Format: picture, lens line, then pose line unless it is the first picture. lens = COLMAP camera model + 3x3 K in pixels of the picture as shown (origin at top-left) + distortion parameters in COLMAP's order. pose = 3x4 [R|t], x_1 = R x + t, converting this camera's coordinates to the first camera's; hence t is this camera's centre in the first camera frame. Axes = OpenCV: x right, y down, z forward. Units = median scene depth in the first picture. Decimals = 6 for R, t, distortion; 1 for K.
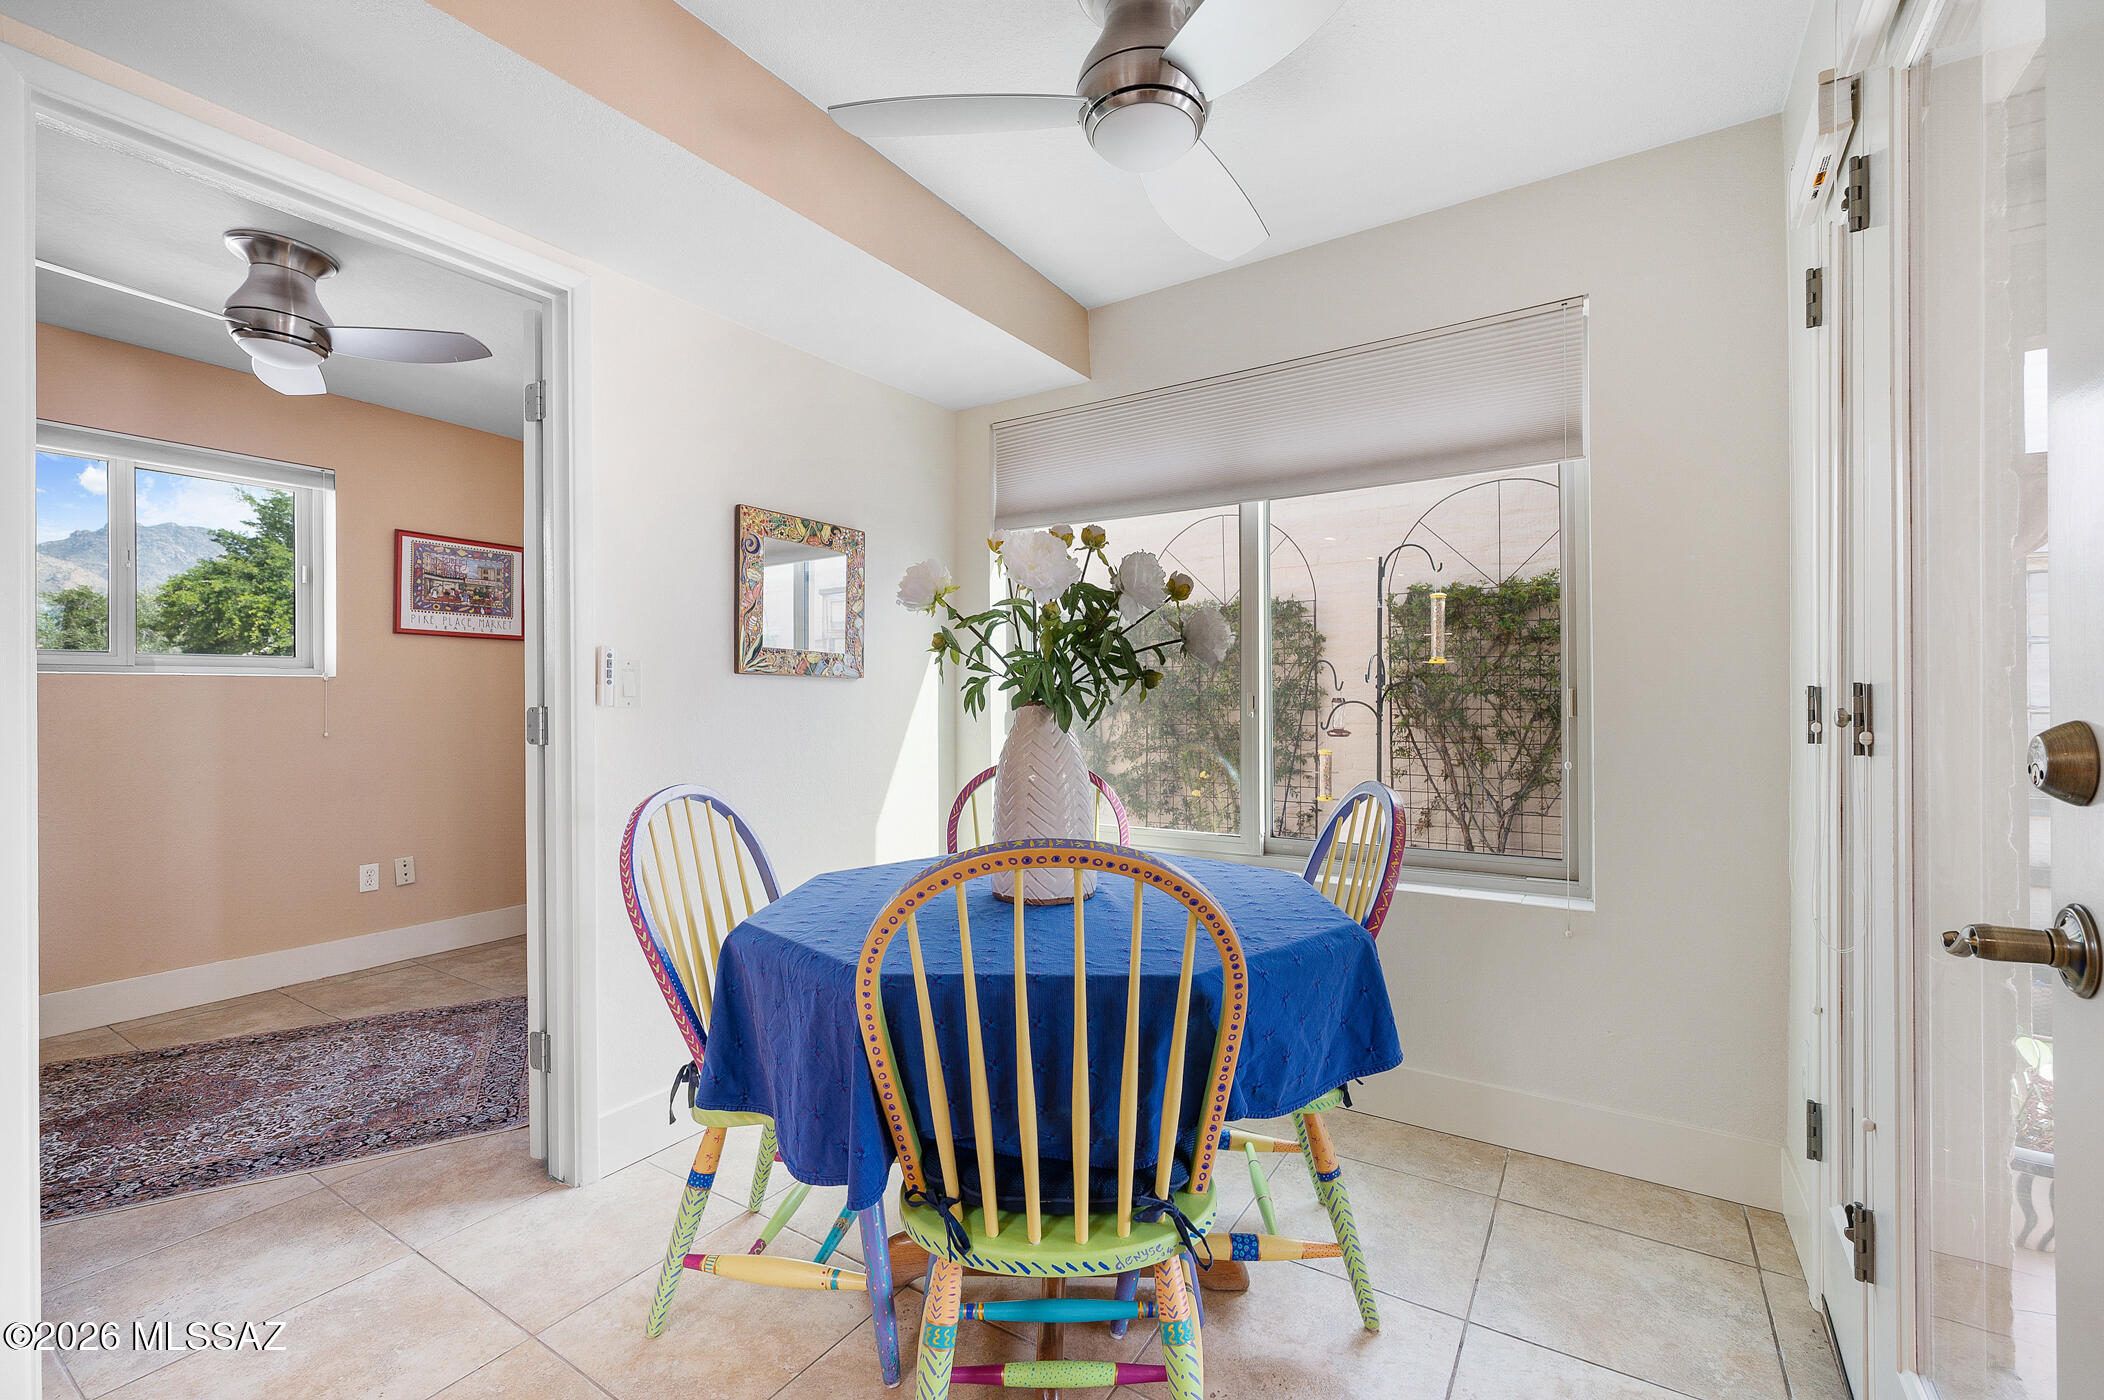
lens RADIAL K [[888.0, 0, 1036.8], [0, 888.0, 705.3], [0, 0, 1]] dist [0.003266, 0.000229]
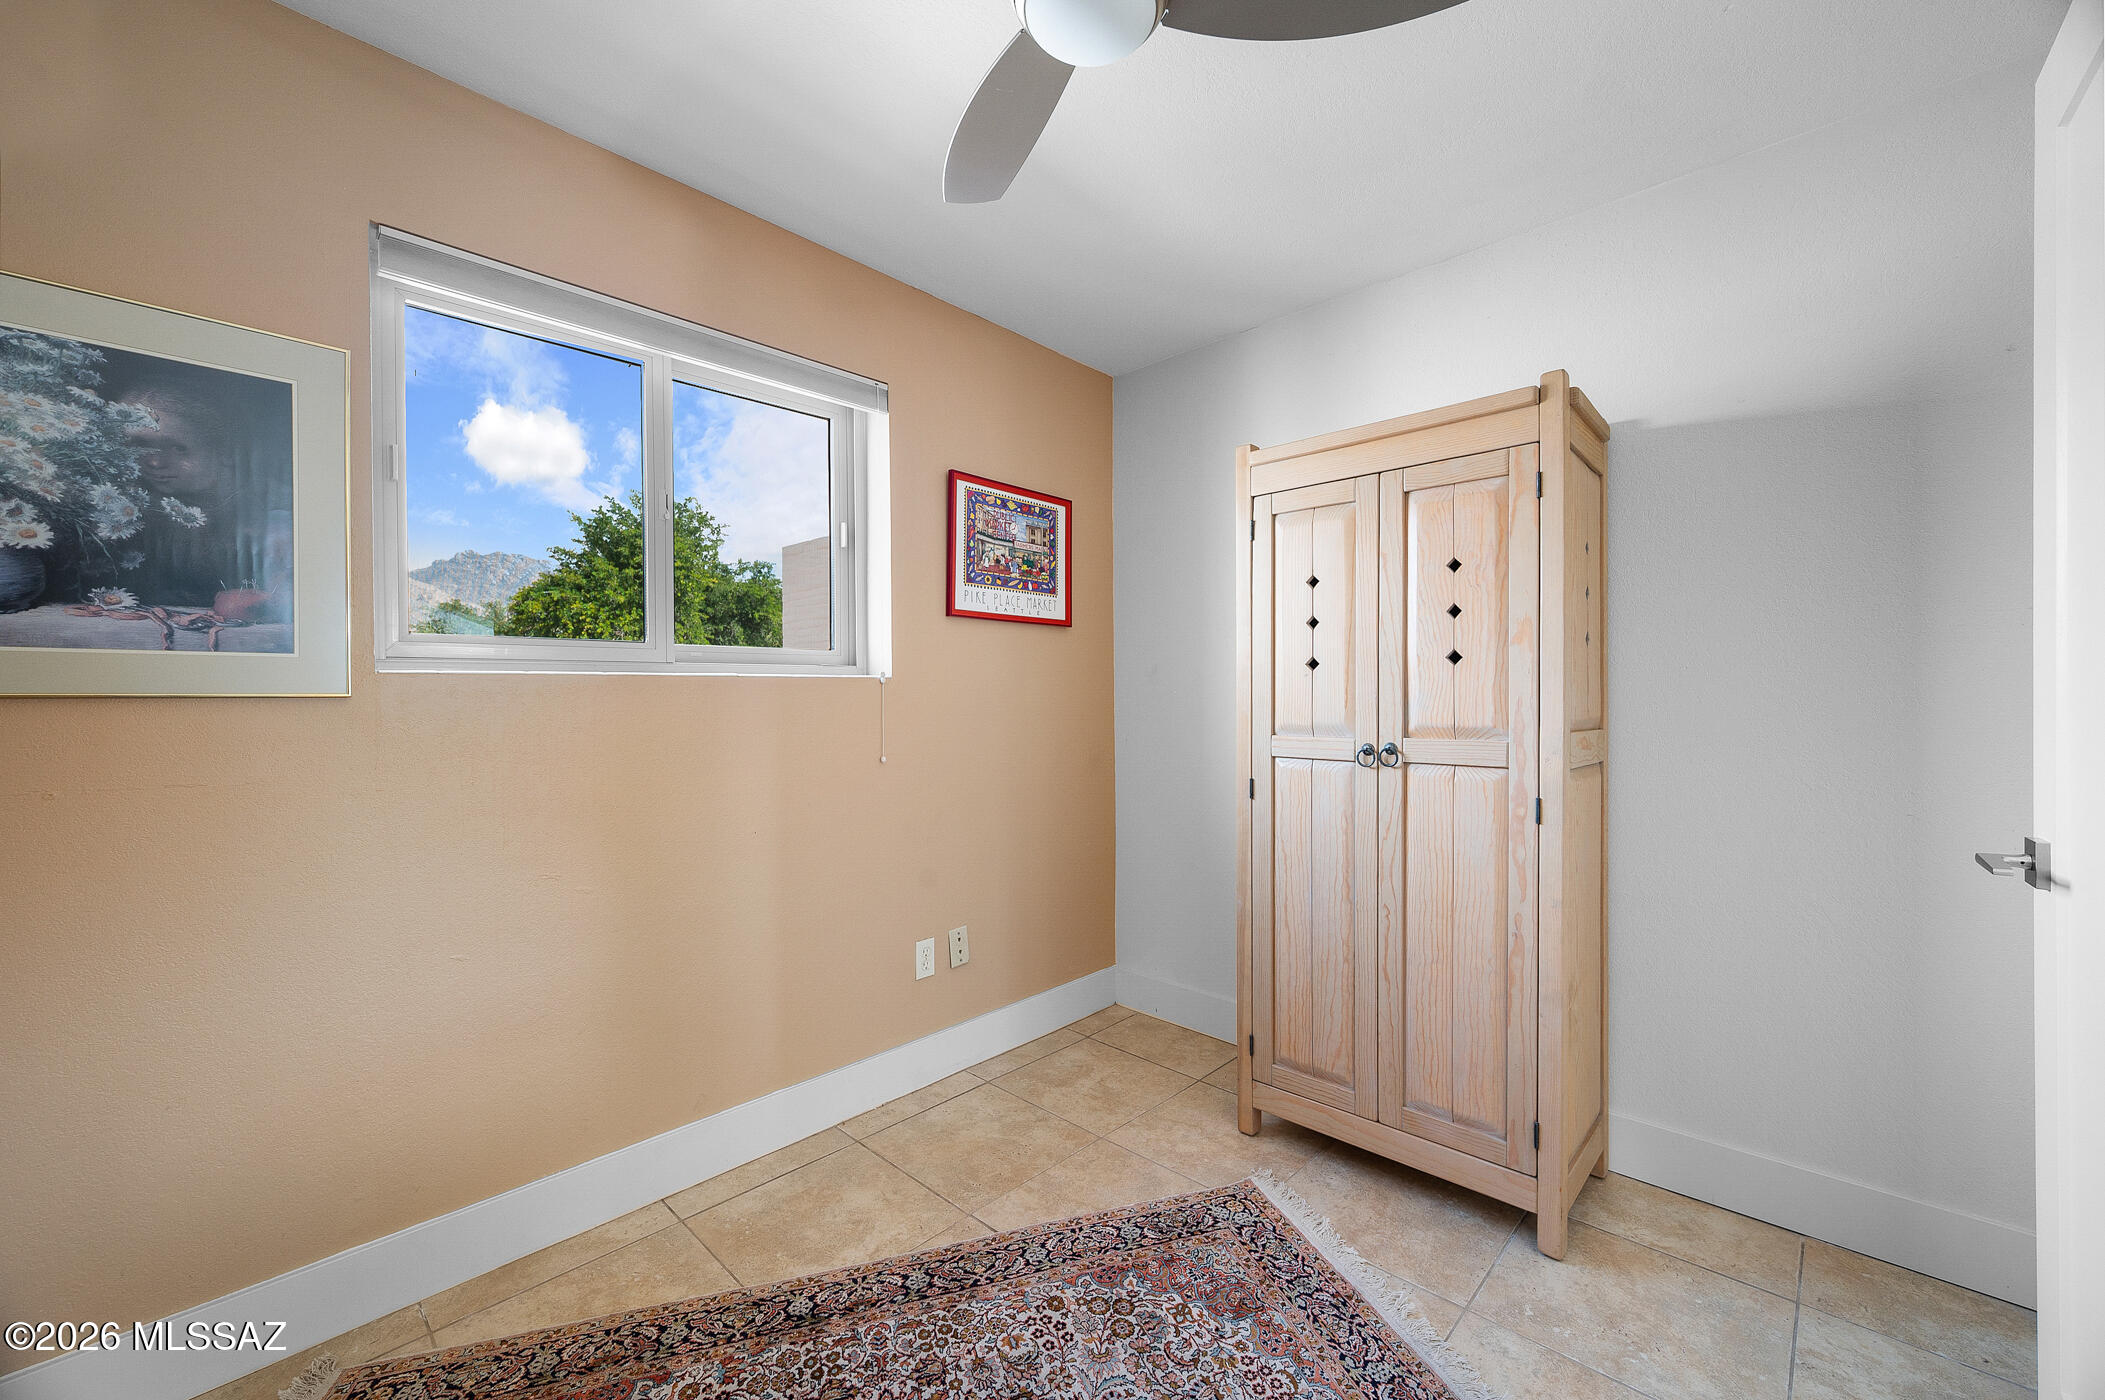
lens RADIAL K [[825.5, 0, 1048.2], [0, 825.5, 710.9], [0, 0, 1]] dist [0.002702, -0.000078]
pose [[0.982727, 0.004793, -0.184997, -0.495989], [-0.002035, 0.999884, 0.015091, -0.014360], [0.185048, -0.014454, 0.982623, 0.345047]]
